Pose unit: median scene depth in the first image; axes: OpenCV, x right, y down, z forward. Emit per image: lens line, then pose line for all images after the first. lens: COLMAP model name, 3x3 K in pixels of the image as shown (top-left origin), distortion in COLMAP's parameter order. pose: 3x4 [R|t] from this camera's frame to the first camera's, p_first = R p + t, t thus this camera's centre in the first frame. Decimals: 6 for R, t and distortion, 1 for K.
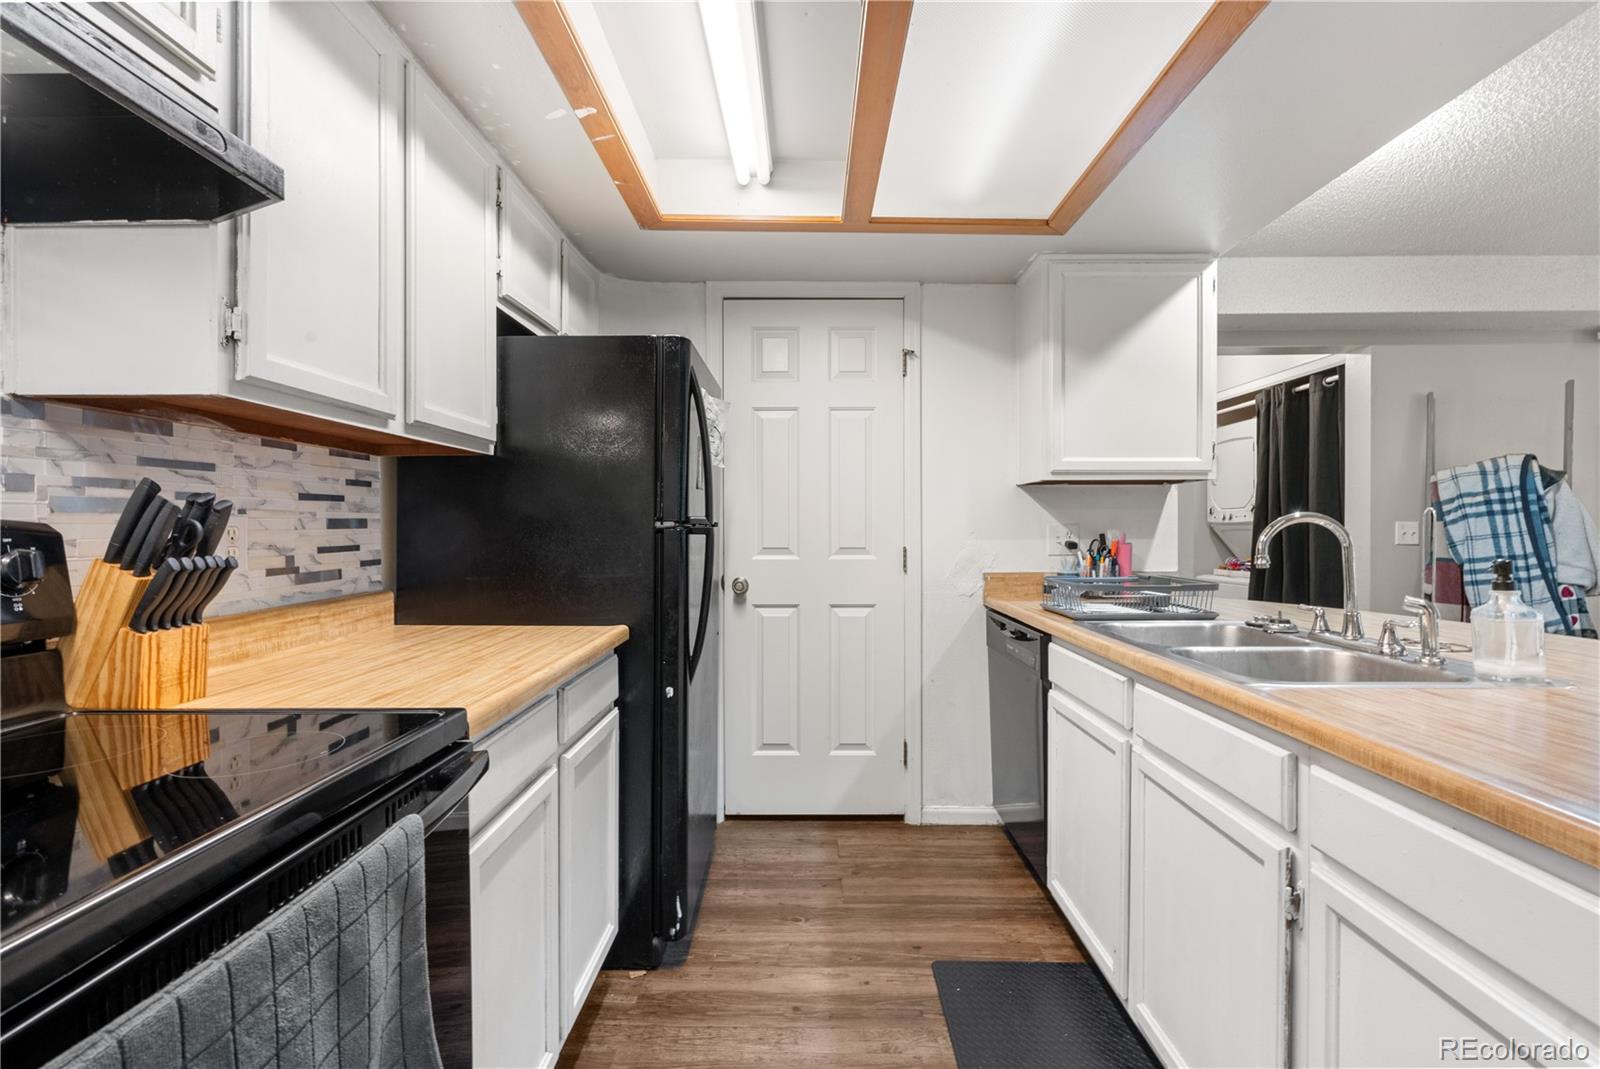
lens RADIAL K [[717.5, 0, 802.3], [0, 717.5, 530.8], [0, 0, 1]] dist [0.002004, 0.001212]
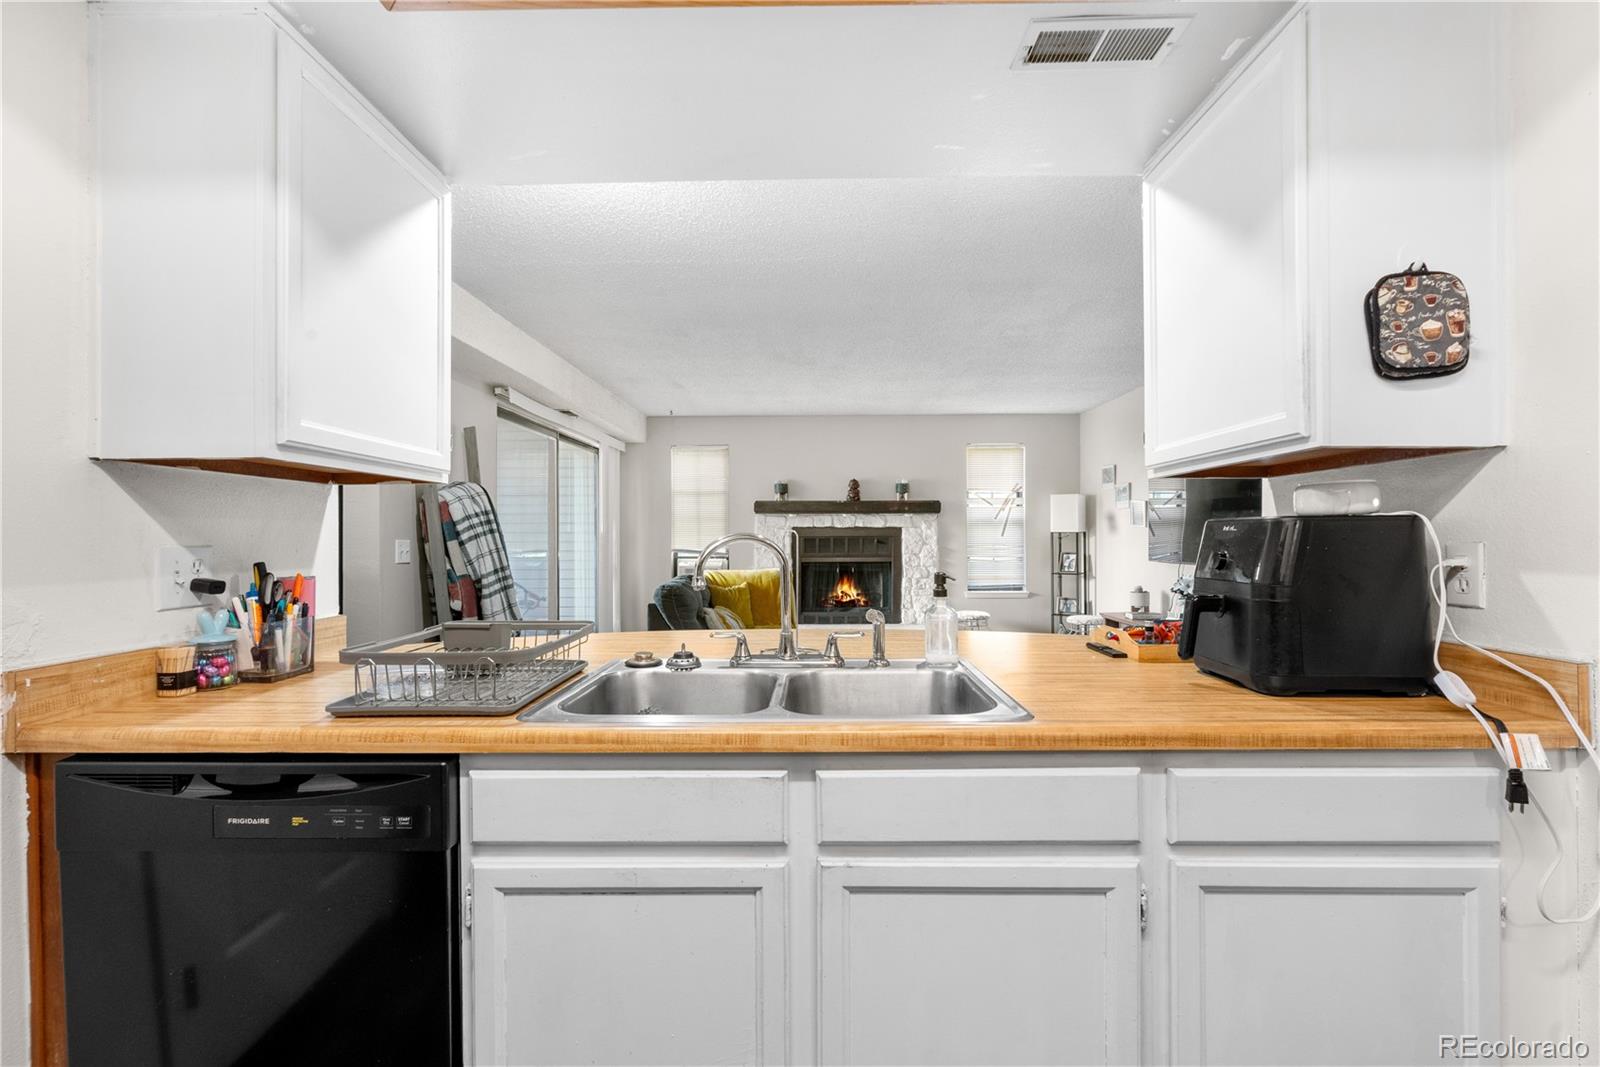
lens RADIAL K [[661.8, 0, 804.0], [0, 661.8, 530.4], [0, 0, 1]] dist [-0.002179, -0.000107]
pose [[-0.011398, 0.015365, 0.999817, -0.109785], [0.006533, 0.999862, -0.015291, -0.010190], [-0.999914, 0.006357, -0.011497, 0.567548]]
